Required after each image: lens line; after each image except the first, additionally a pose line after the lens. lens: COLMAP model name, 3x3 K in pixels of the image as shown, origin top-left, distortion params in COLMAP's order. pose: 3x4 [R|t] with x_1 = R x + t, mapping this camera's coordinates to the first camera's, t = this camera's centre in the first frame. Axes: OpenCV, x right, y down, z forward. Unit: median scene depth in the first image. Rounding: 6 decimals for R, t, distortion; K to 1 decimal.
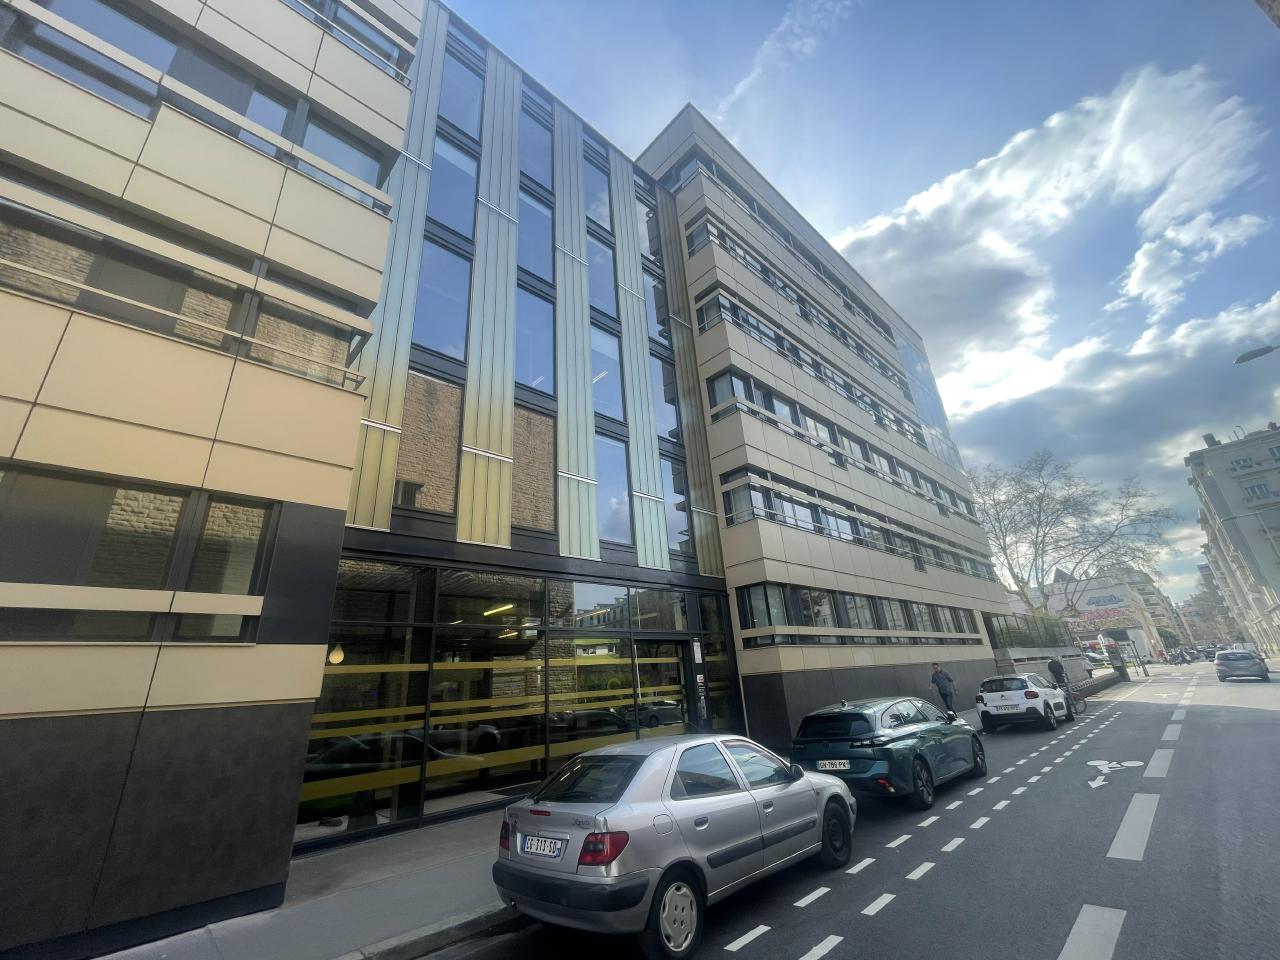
lens RADIAL K [[521.5, 0, 631.4], [0, 521.5, 480.2], [0, 0, 1]] dist [-0.003056, -0.000246]
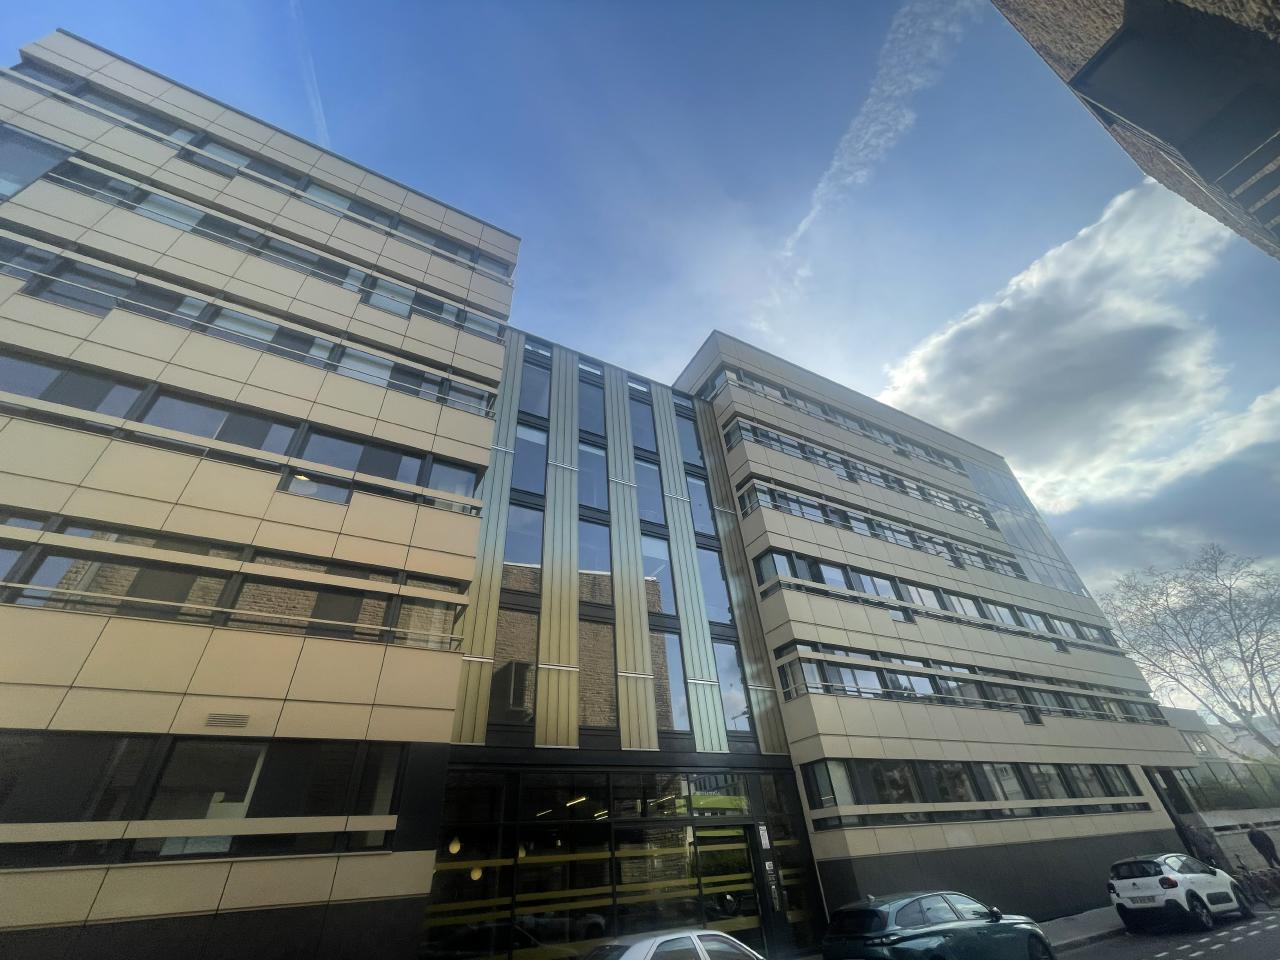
lens RADIAL K [[521.5, 0, 631.4], [0, 521.5, 480.2], [0, 0, 1]] dist [-0.003056, -0.000246]
pose [[0.968930, -0.147834, -0.198294, 0.161513], [0.093639, 0.961295, -0.259121, -0.104682], [0.228926, 0.232502, 0.945270, -0.204417]]
